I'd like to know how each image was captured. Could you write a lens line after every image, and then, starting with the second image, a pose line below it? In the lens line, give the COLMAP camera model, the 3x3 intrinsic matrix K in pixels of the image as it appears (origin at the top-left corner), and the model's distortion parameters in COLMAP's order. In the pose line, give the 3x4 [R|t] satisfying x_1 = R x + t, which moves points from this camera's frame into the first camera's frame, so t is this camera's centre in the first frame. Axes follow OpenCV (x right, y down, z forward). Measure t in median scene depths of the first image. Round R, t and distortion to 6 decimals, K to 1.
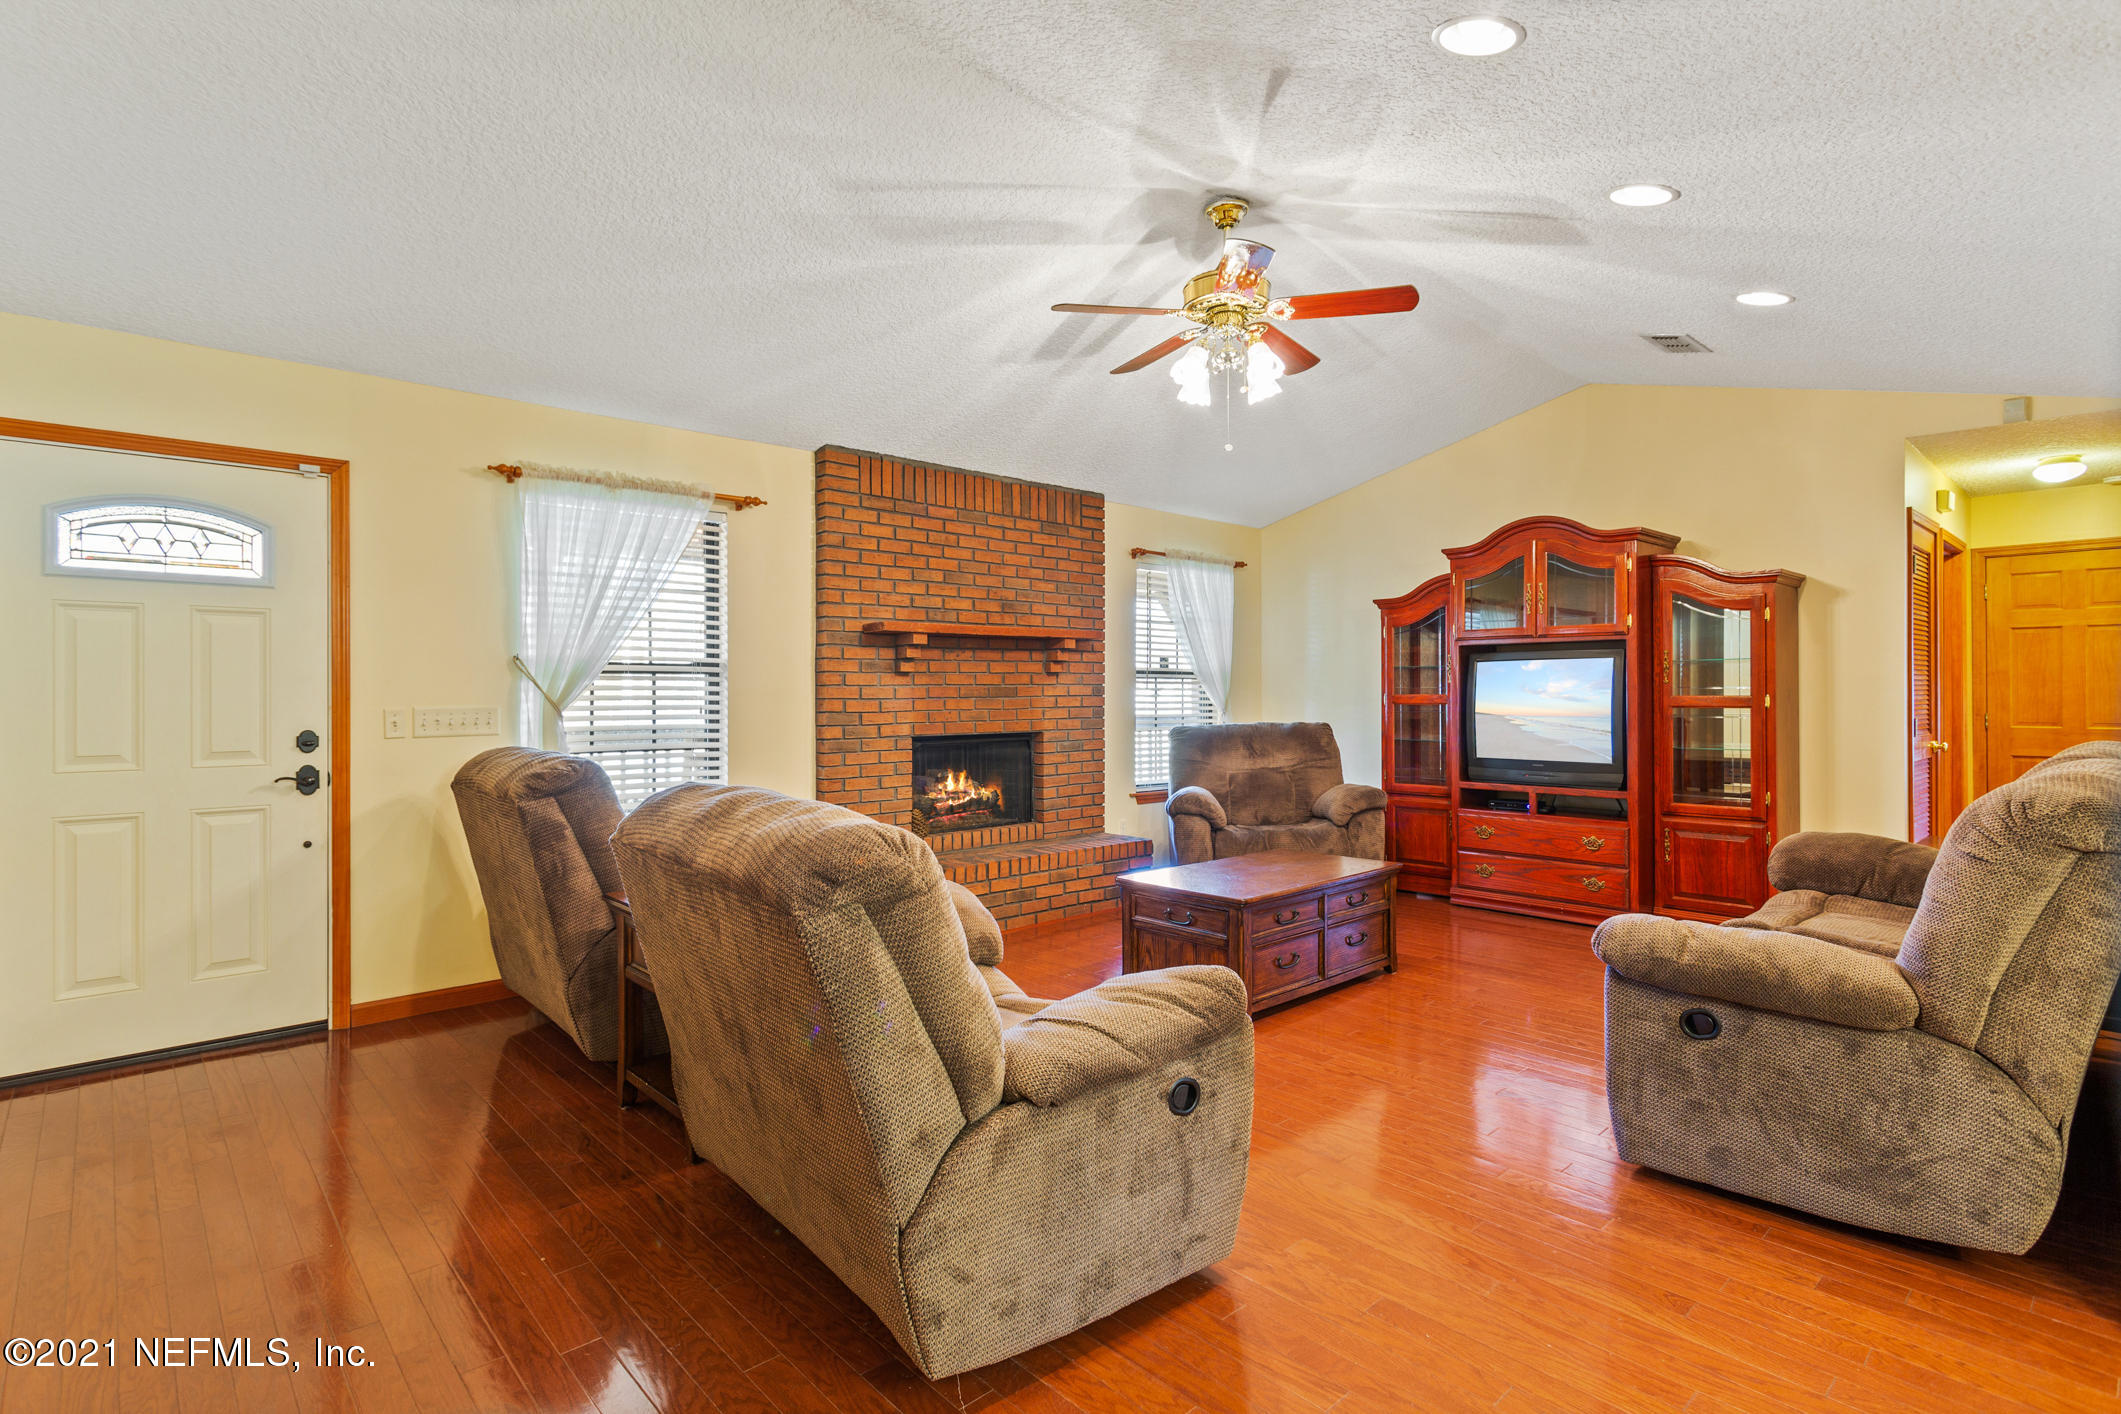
lens RADIAL K [[1029.4, 0, 1039.7], [0, 1029.4, 691.6], [0, 0, 1]] dist [-0.004849, 0.004928]
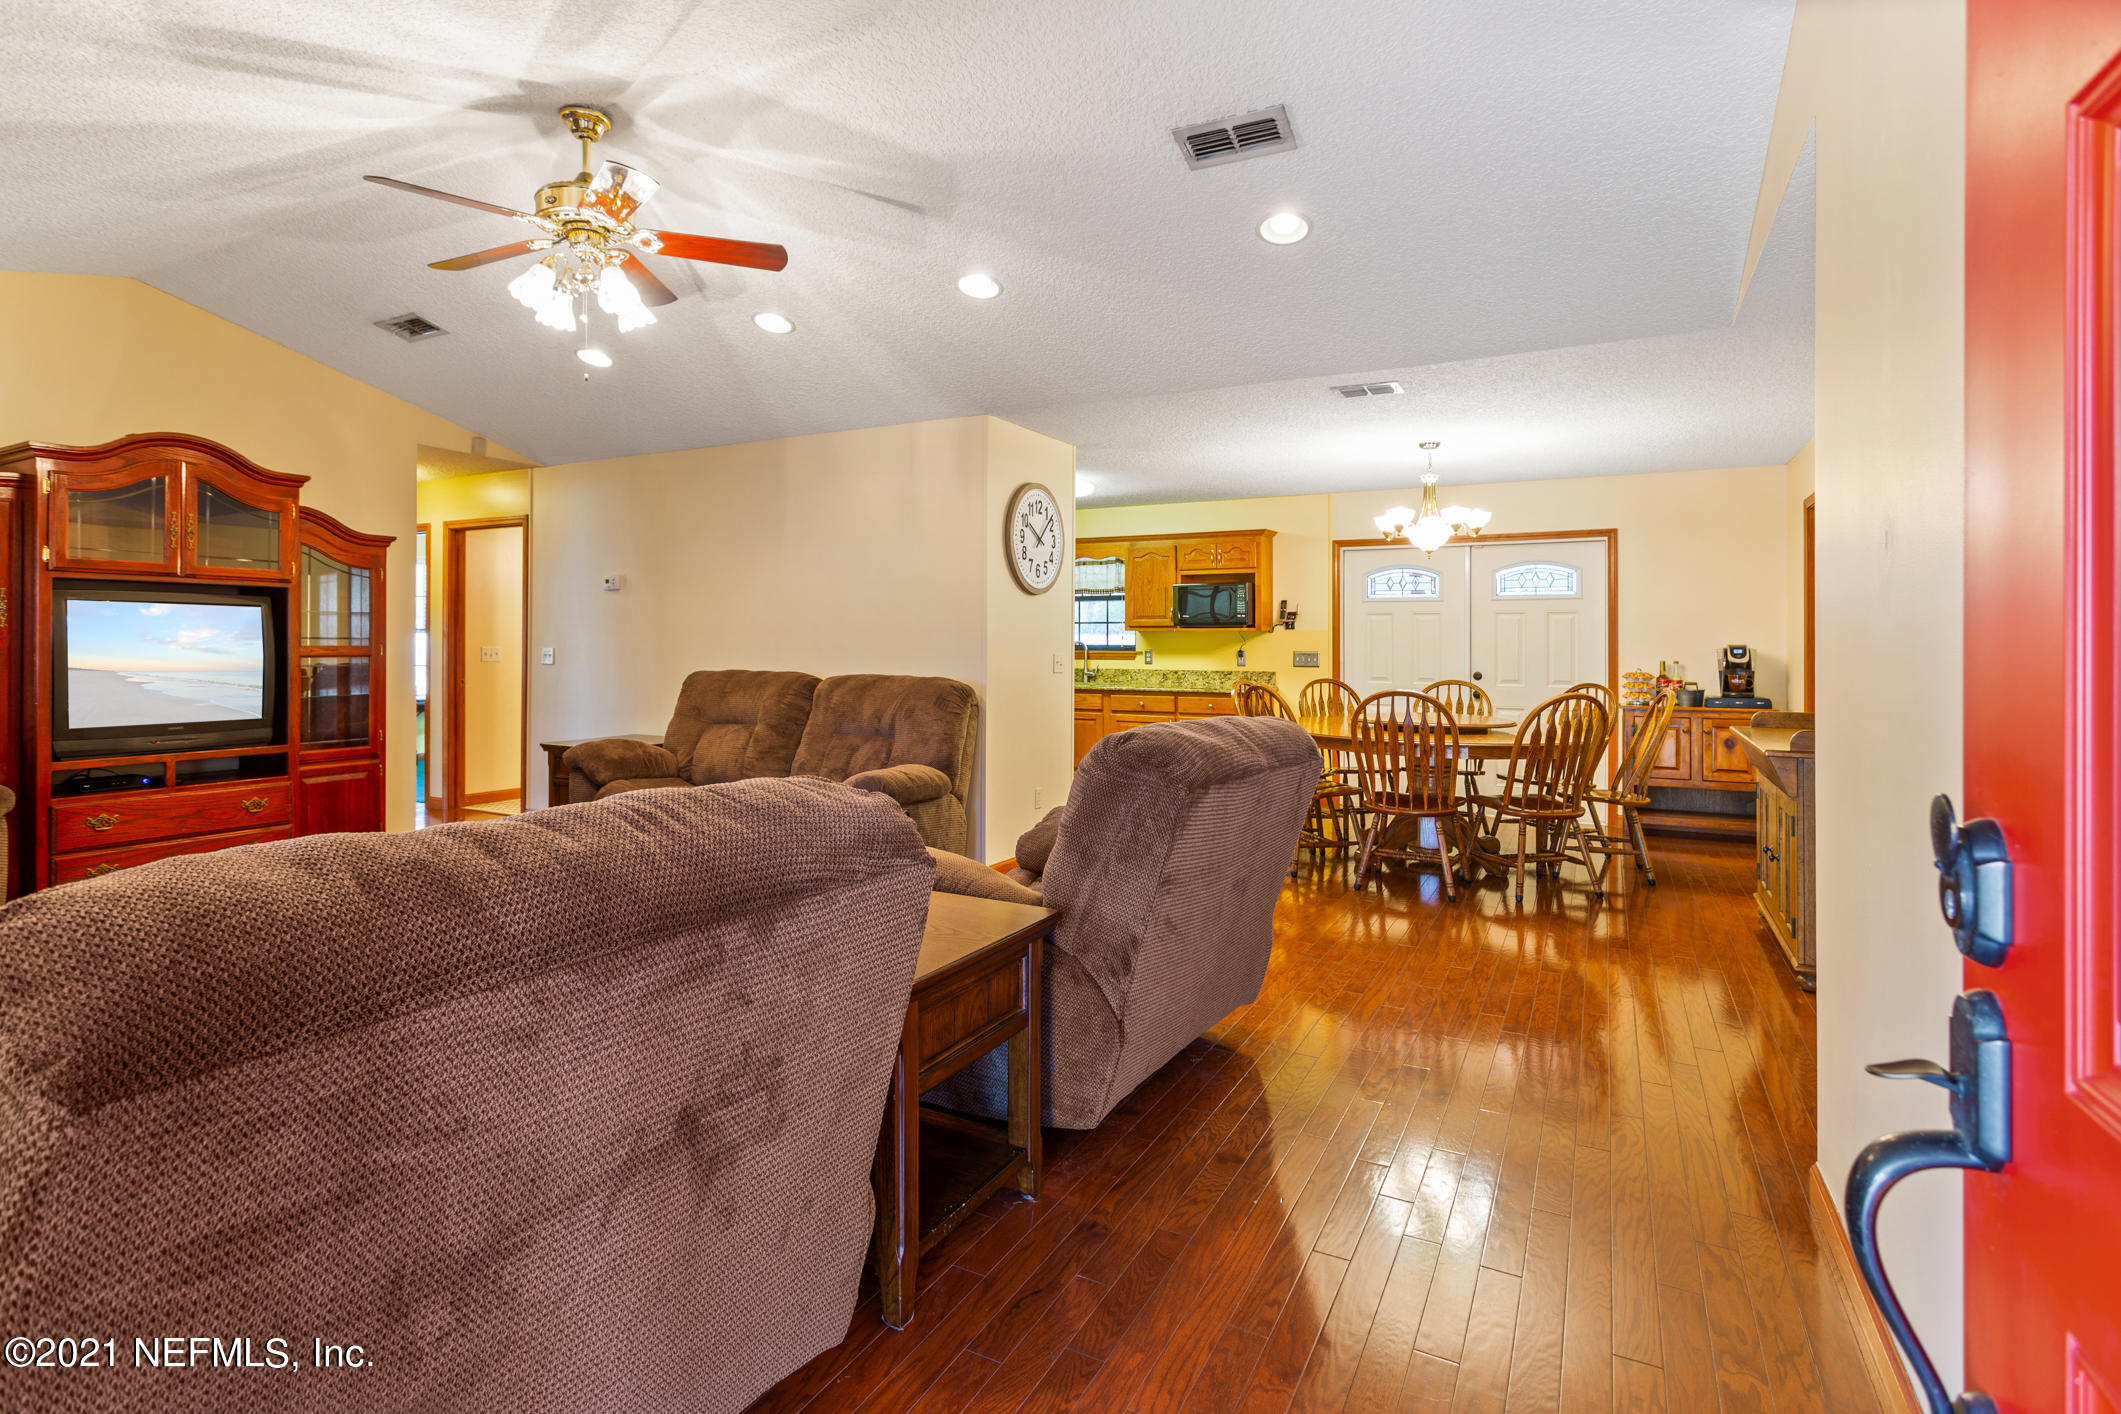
lens RADIAL K [[1029.4, 0, 1028.3], [0, 1029.4, 650.0], [0, 0, 1]] dist [-0.004849, 0.004928]
pose [[-0.310723, -0.006208, 0.950480, -0.551456], [-0.002052, 0.999981, 0.005860, 0.000714], [-0.950498, -0.000130, -0.310730, 0.614091]]
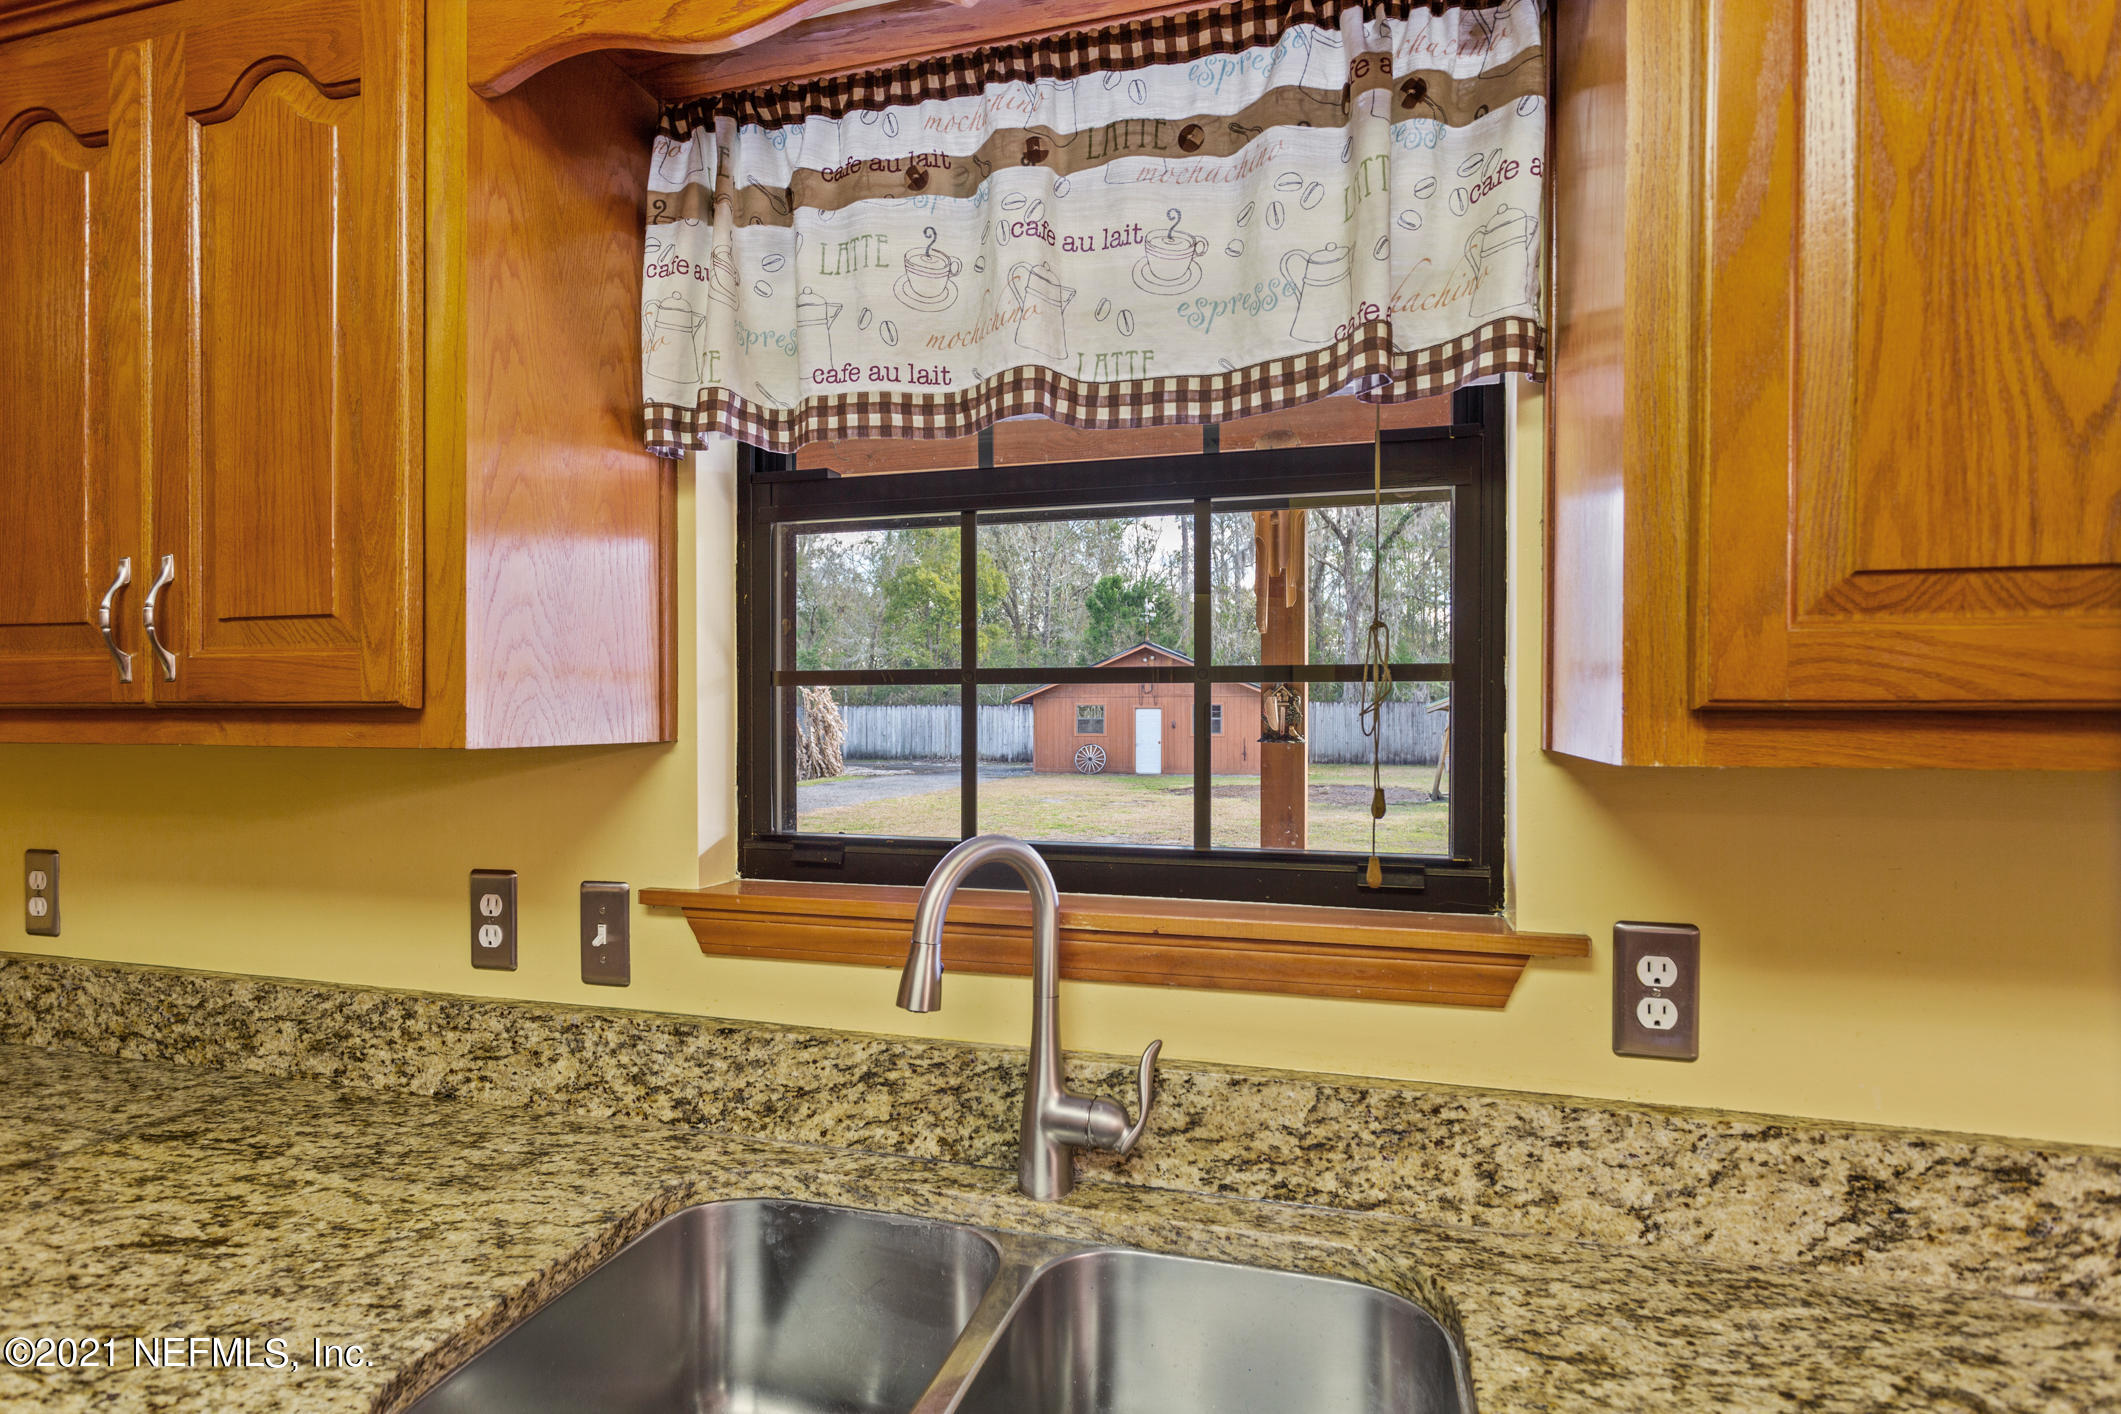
lens RADIAL K [[1115.7, 0, 1053.1], [0, 1115.7, 718.9], [0, 0, 1]] dist [0.000207, 0.000600]
pose [[-0.506690, -0.002920, 0.862123, 0.841959], [0.000997, 0.999992, 0.003973, -0.025702], [-0.862127, 0.002873, -0.506683, 0.102897]]
